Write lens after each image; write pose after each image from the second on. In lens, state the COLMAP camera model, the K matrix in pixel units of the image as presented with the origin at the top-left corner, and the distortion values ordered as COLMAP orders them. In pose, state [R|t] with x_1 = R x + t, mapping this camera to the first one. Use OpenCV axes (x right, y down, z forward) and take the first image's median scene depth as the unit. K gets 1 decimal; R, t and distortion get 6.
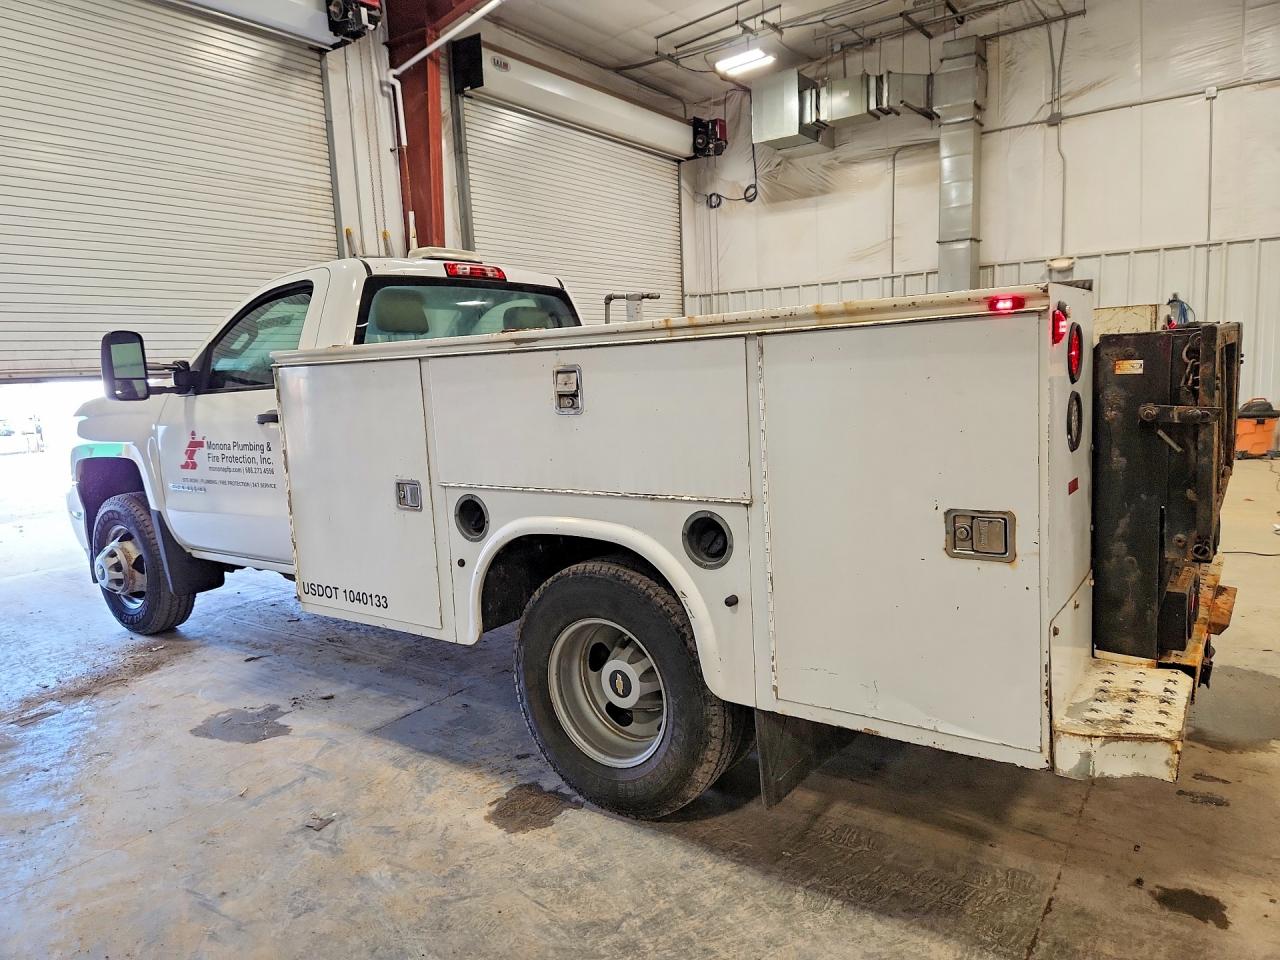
lens RADIAL K [[865.3, 0, 640.0], [0, 865.3, 480.0], [0, 0, 1]] dist [0.057975, -0.046646]
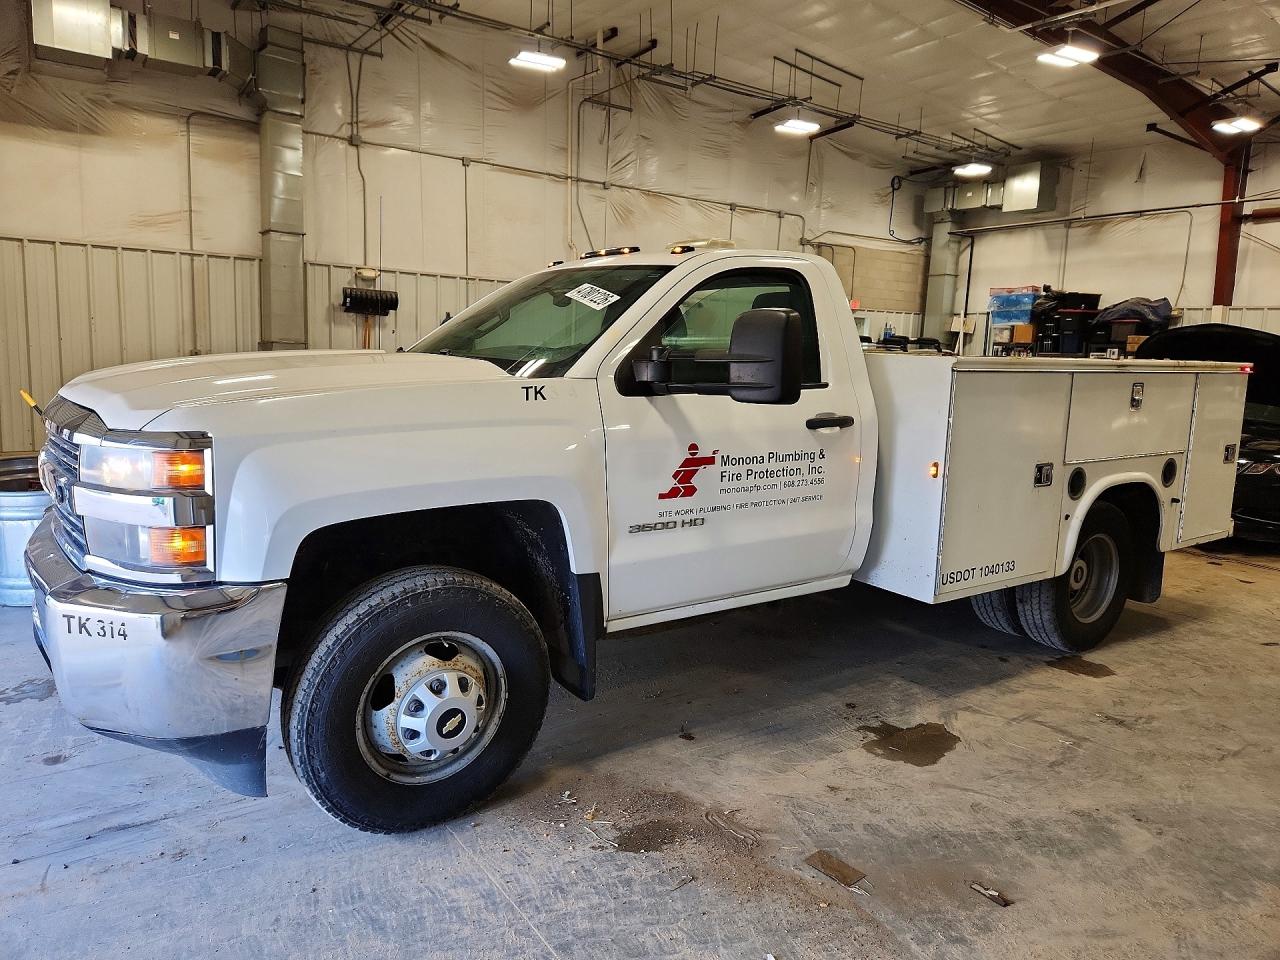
lens RADIAL K [[865.3, 0, 640.0], [0, 865.3, 480.0], [0, 0, 1]] dist [0.057975, -0.046646]
pose [[0.319358, -0.086618, 0.943667, -1.317991], [0.076916, 0.994898, 0.065290, -0.083371], [-0.944508, 0.051733, 0.324391, 0.884986]]
